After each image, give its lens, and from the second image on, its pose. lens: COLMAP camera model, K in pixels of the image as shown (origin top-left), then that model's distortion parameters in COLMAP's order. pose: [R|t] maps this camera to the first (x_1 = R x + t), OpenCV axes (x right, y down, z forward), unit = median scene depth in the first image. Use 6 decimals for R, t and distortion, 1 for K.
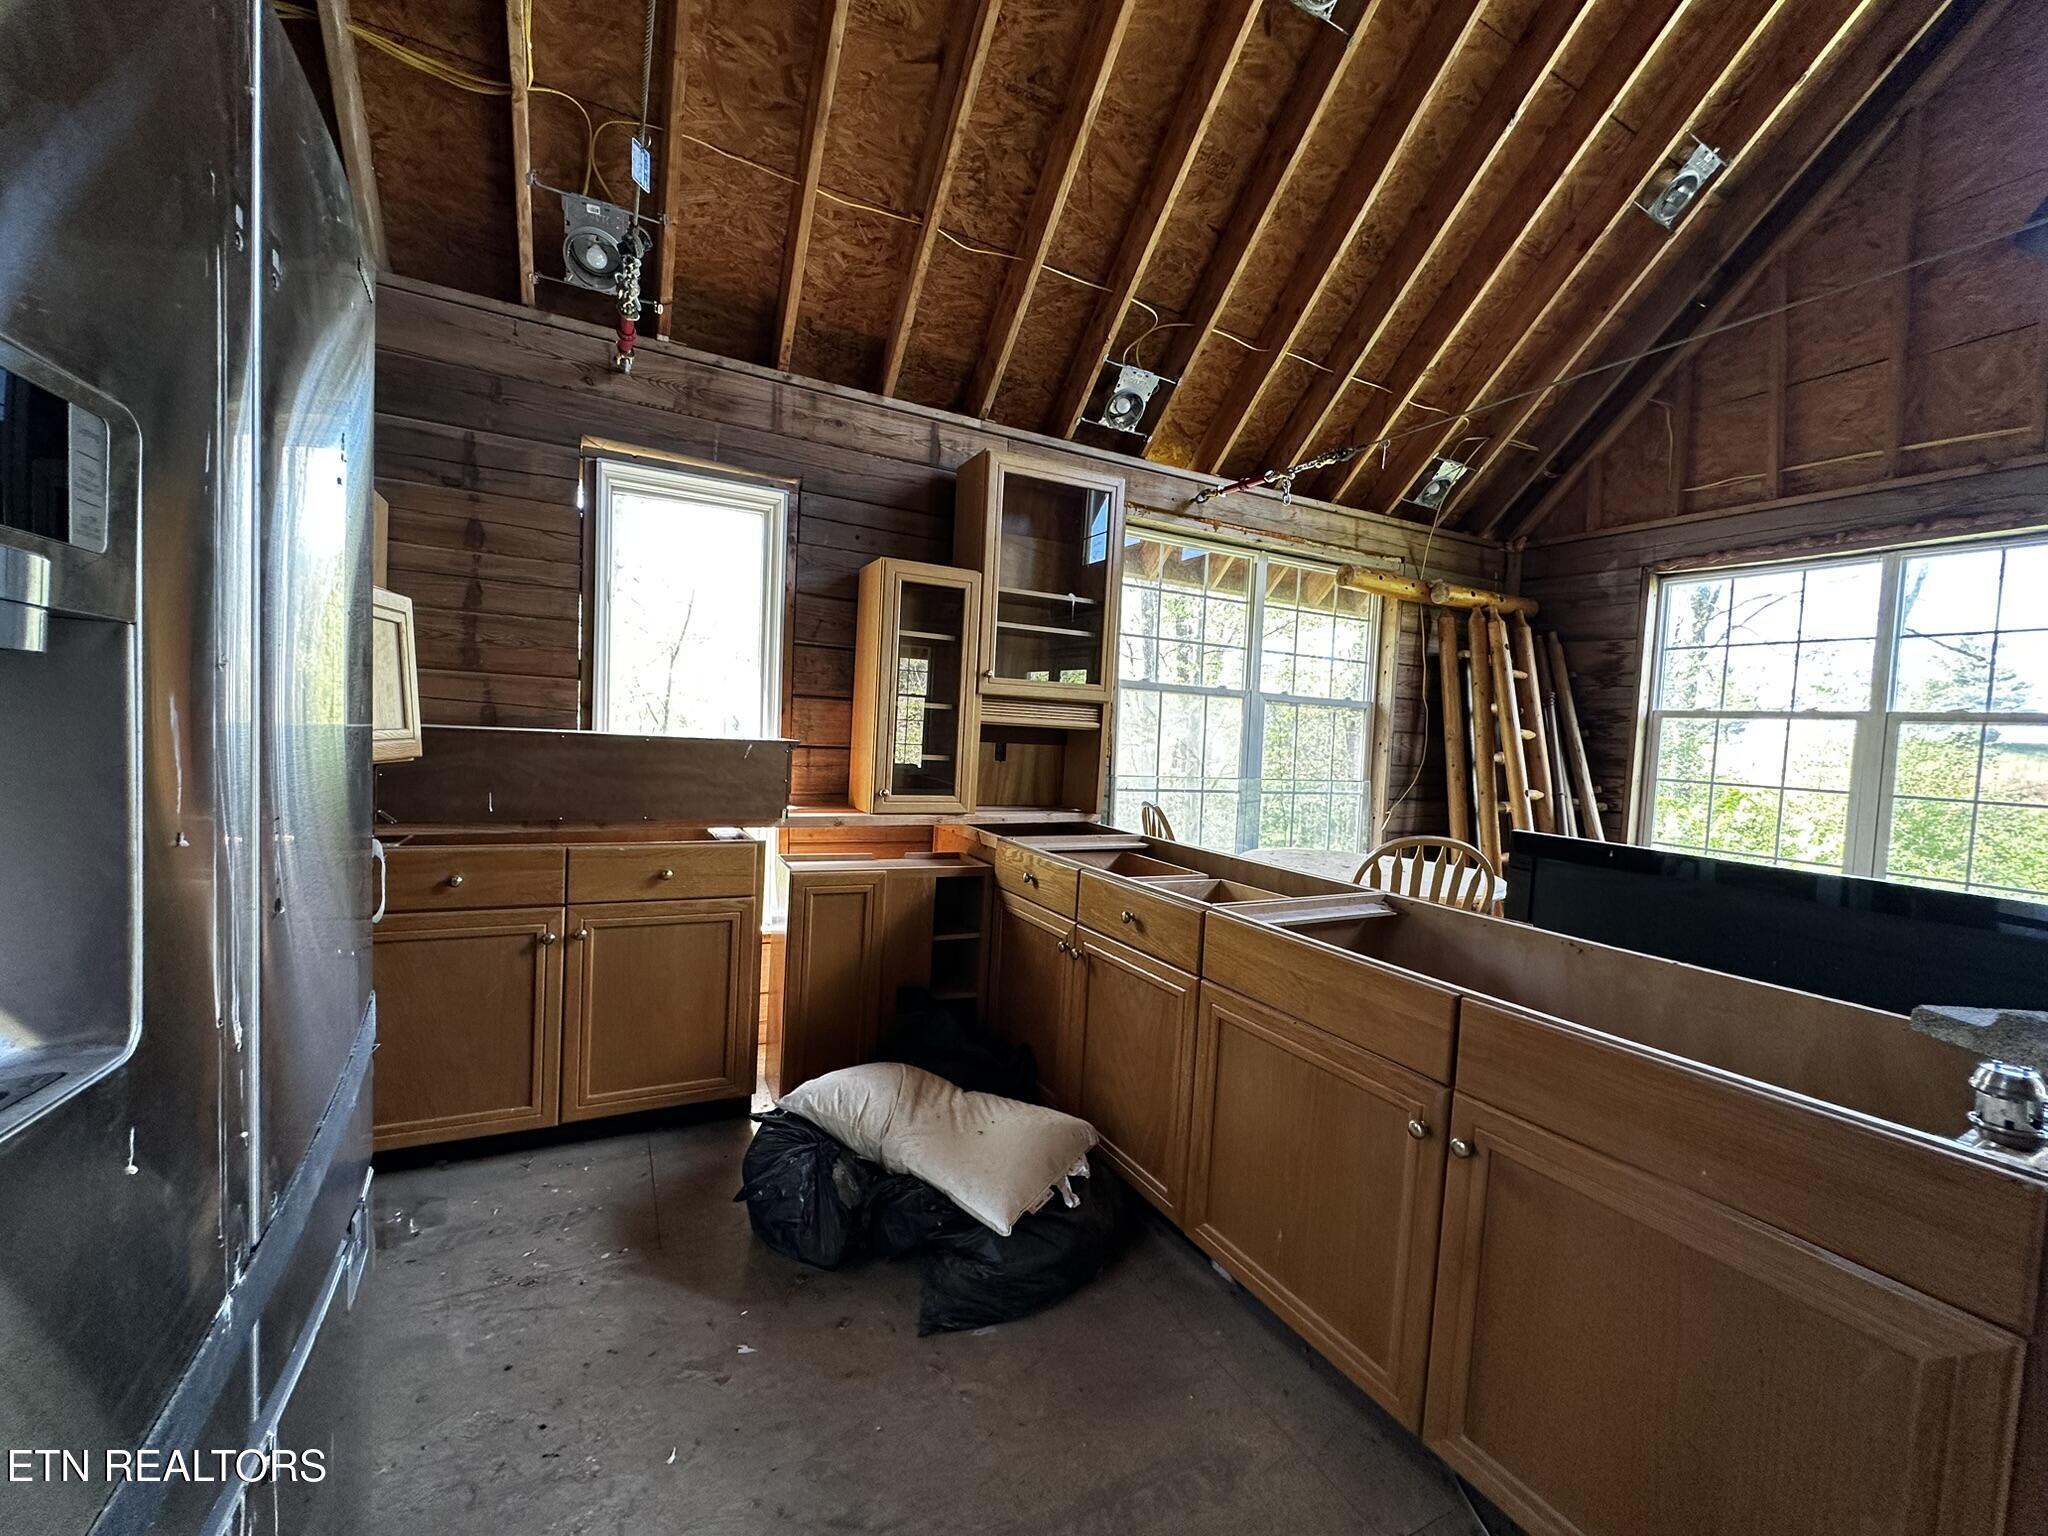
lens RADIAL K [[818.2, 0, 1030.3], [0, 818.2, 765.7], [0, 0, 1]] dist [-0.003518, 0.001146]
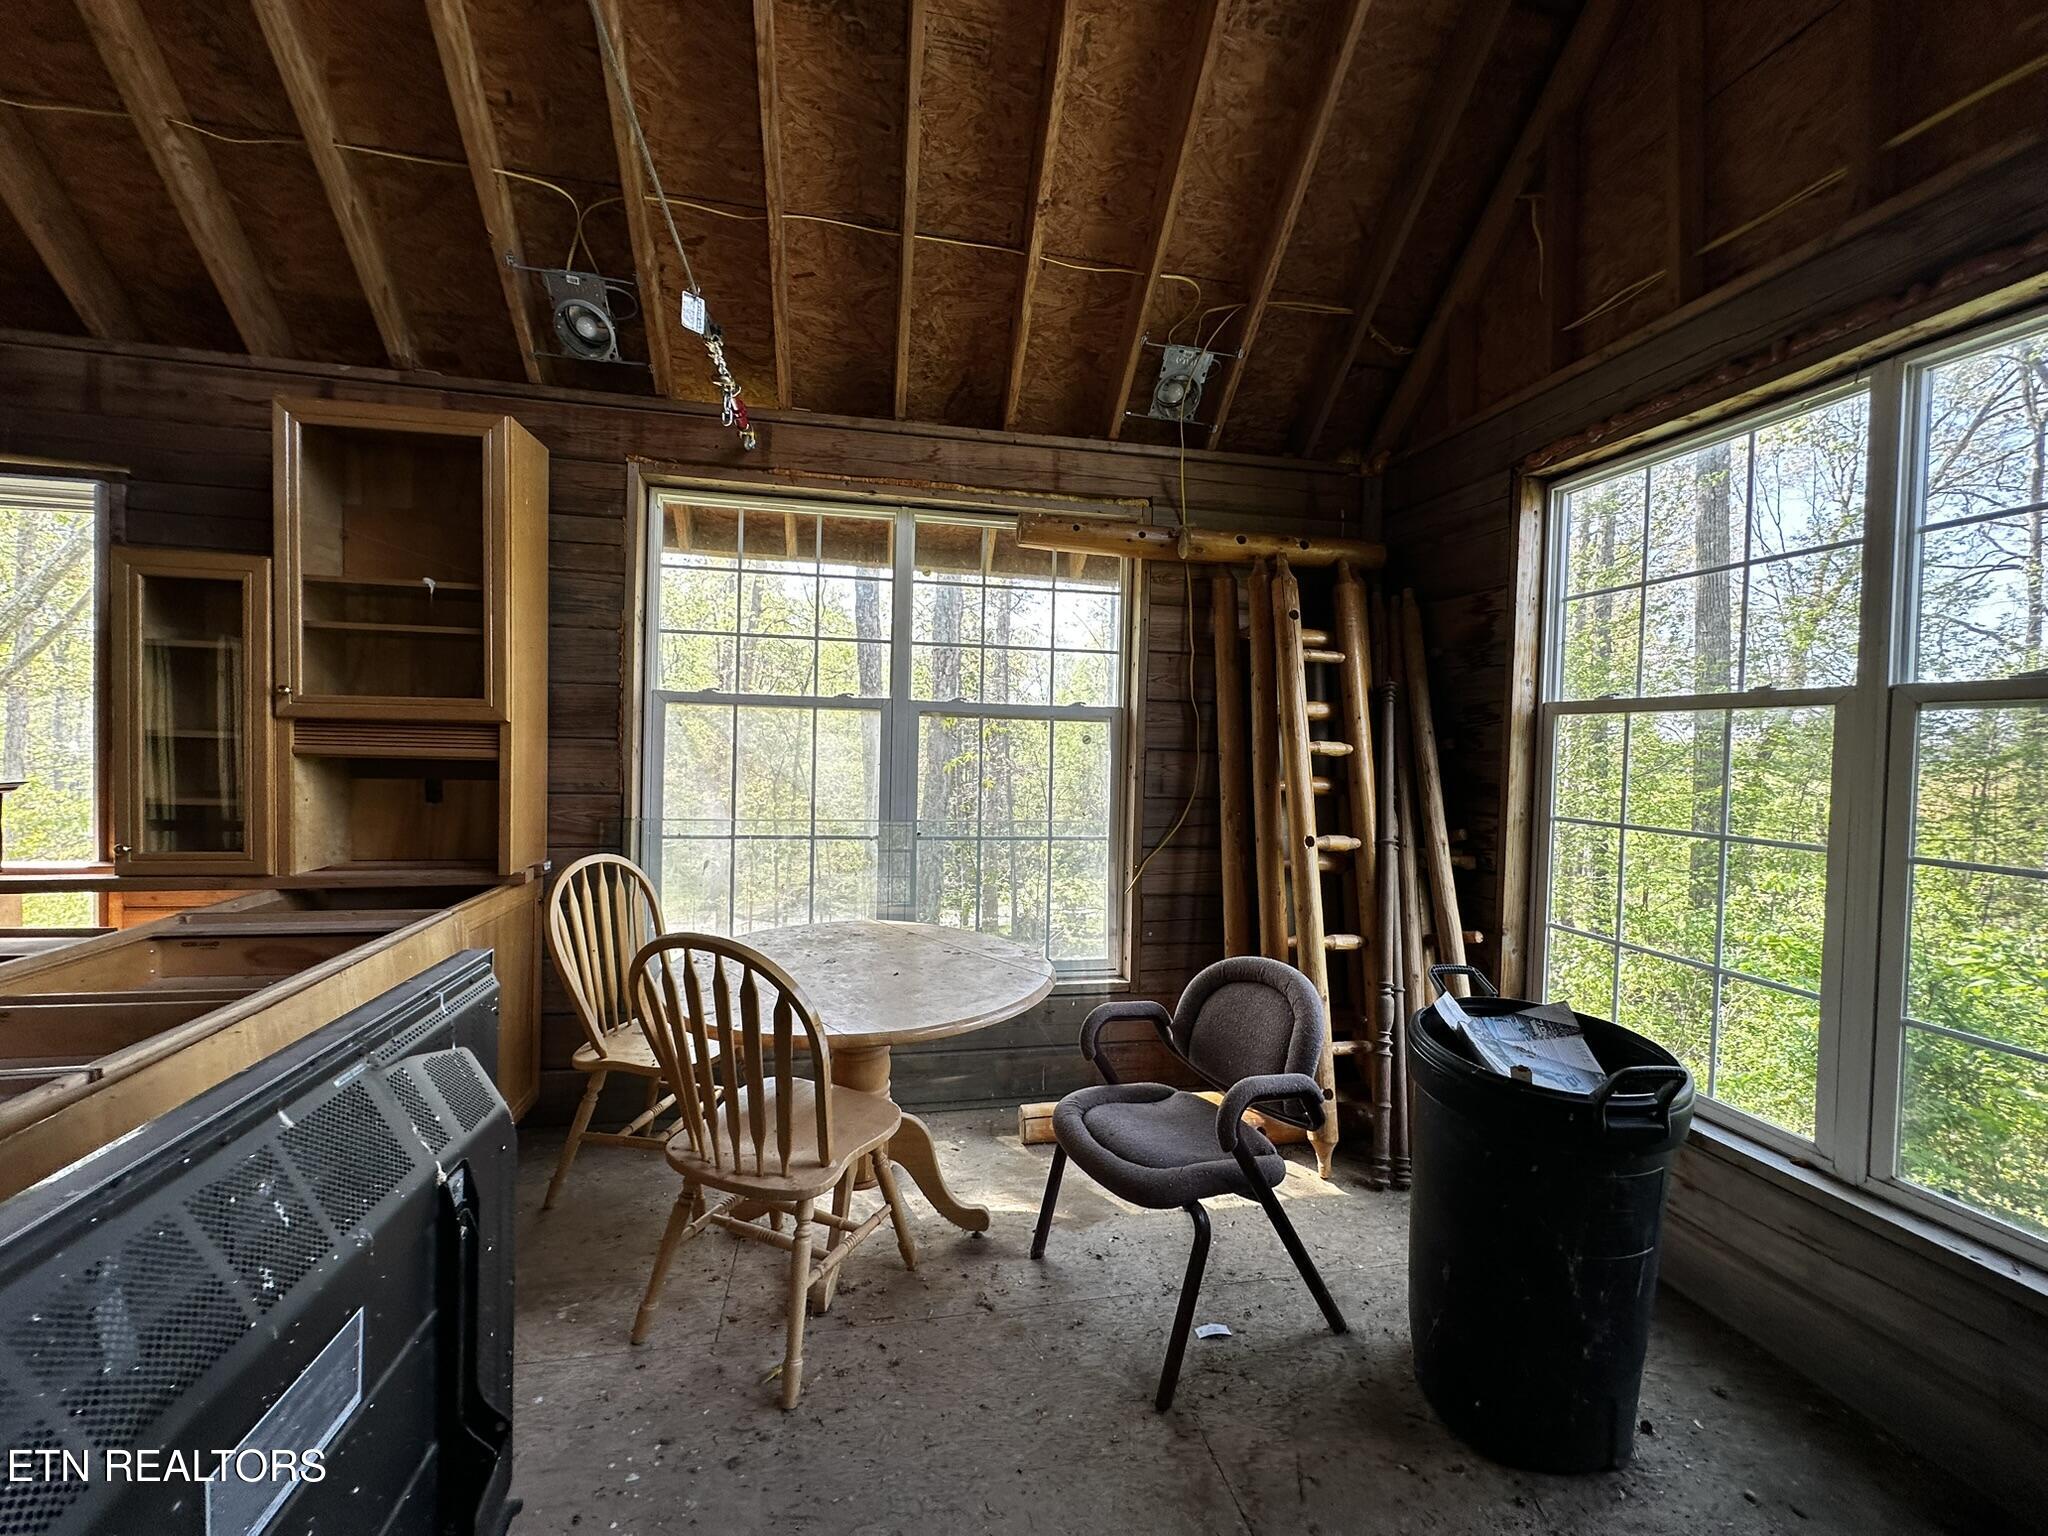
lens RADIAL K [[818.2, 0, 1024.1], [0, 818.2, 765.2], [0, 0, 1]] dist [-0.003518, 0.001146]
pose [[0.962653, -0.022167, -0.269829, 0.595986], [0.013243, 0.999305, -0.034848, -0.006364], [0.270414, 0.029974, 0.962277, 0.343527]]
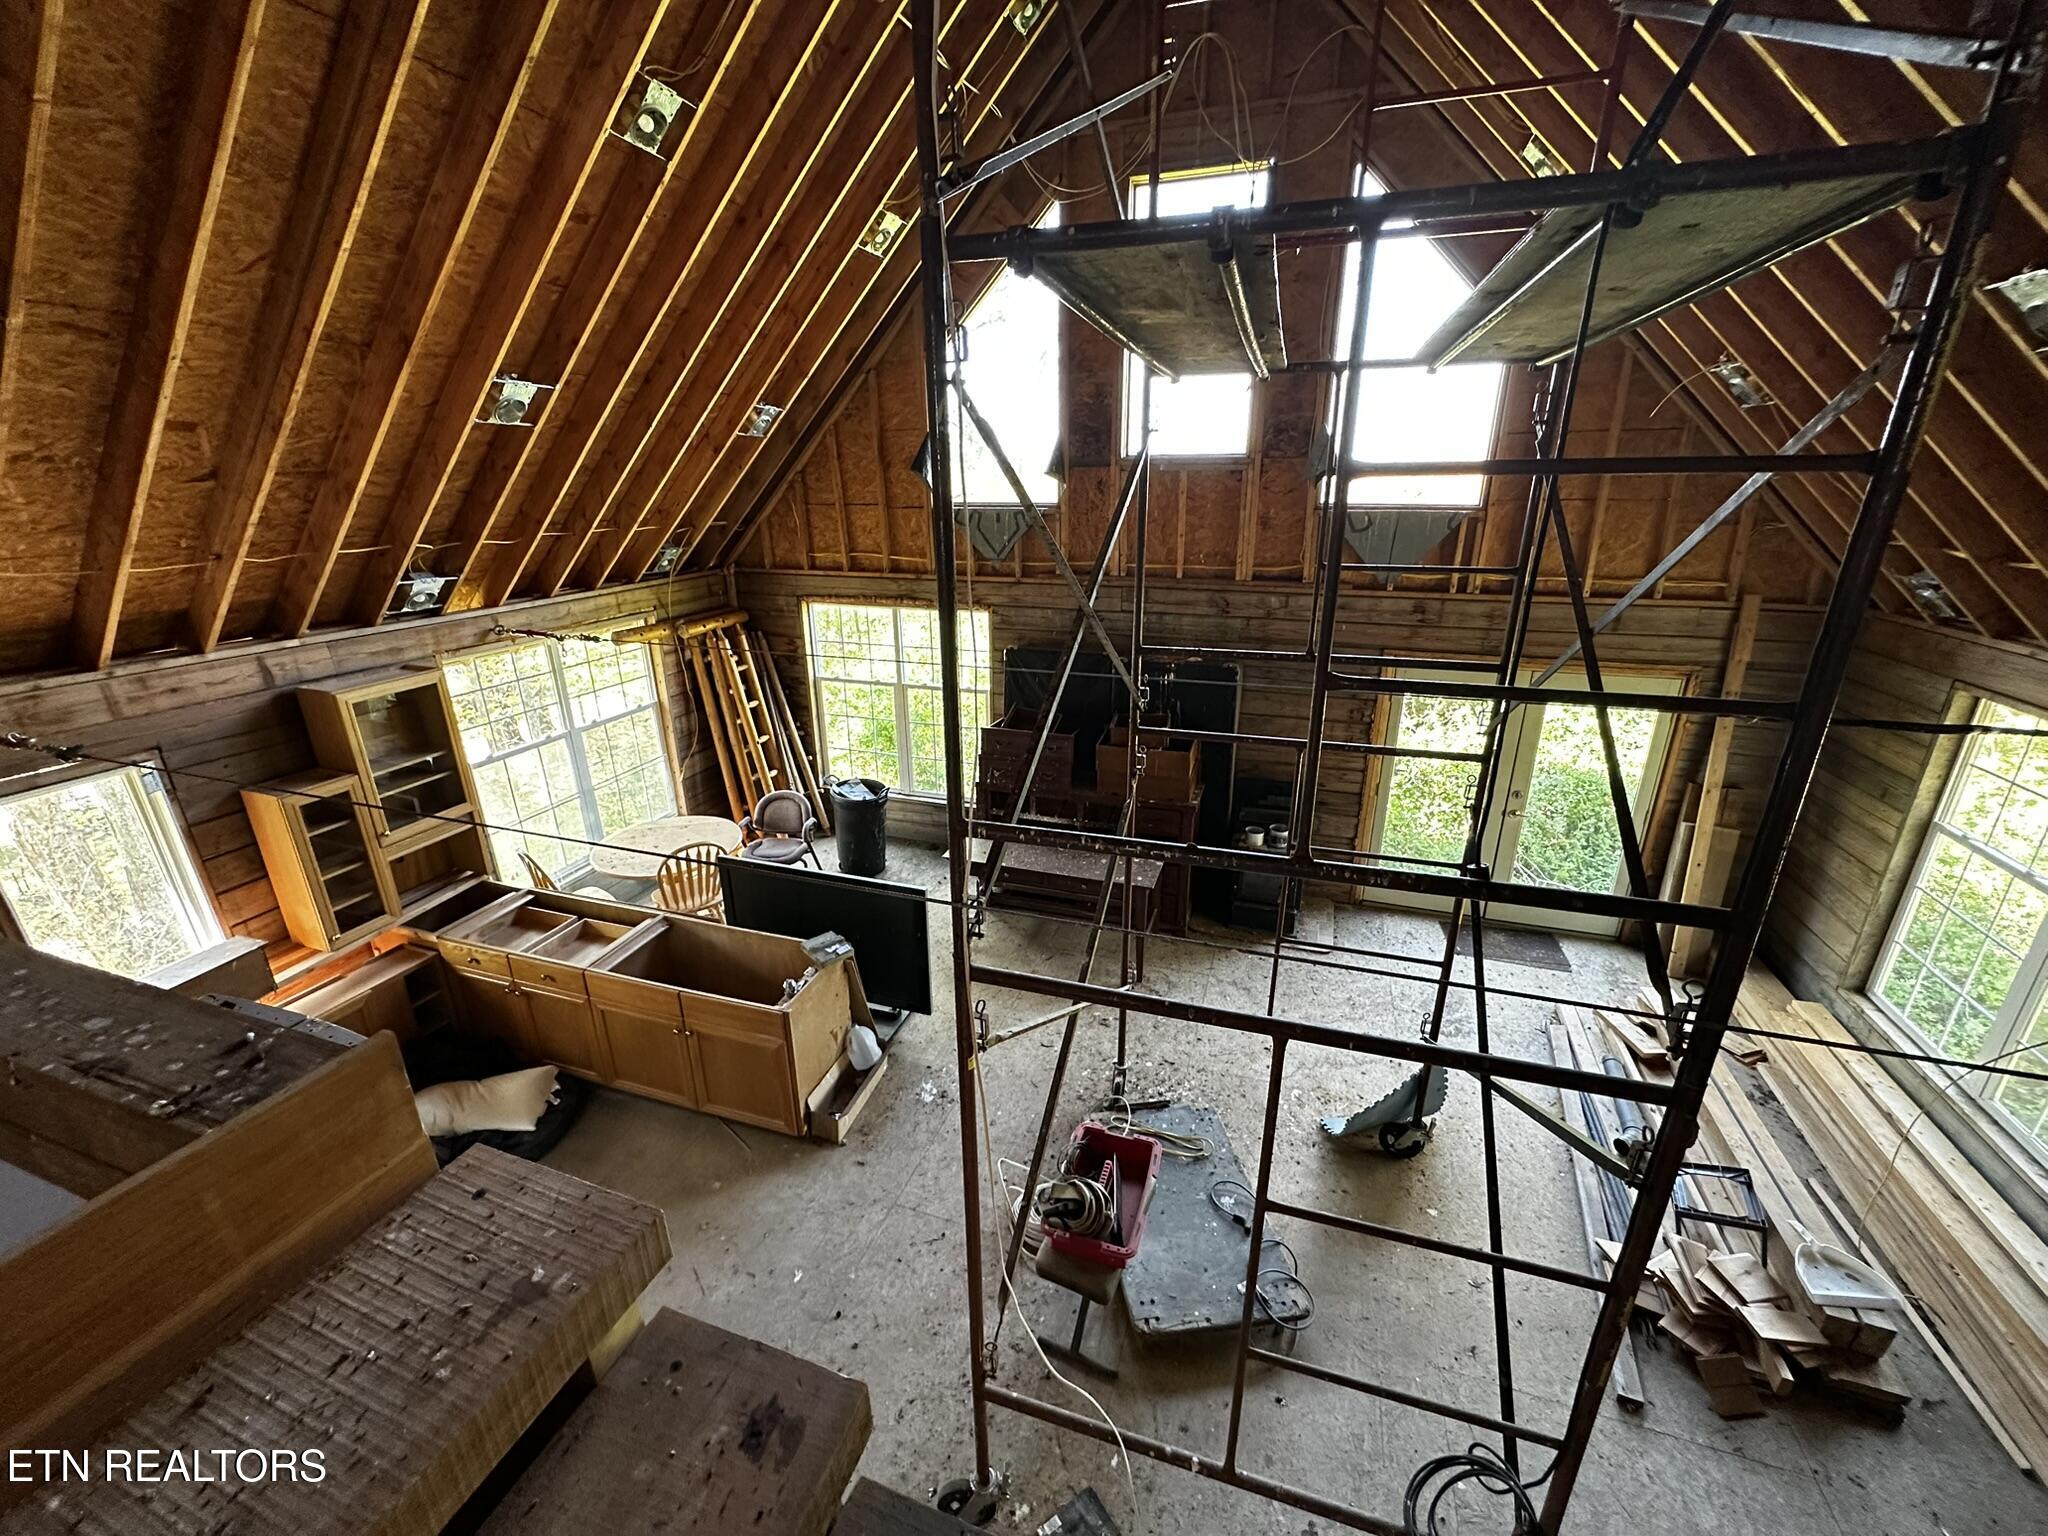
lens RADIAL K [[818.2, 0, 1026.1], [0, 818.2, 758.7], [0, 0, 1]] dist [-0.003518, 0.001146]
pose [[0.724990, -0.281661, 0.628535, -0.075712], [0.078041, 0.940278, 0.331342, -0.482449], [-0.684323, -0.191168, 0.703673, -0.630679]]
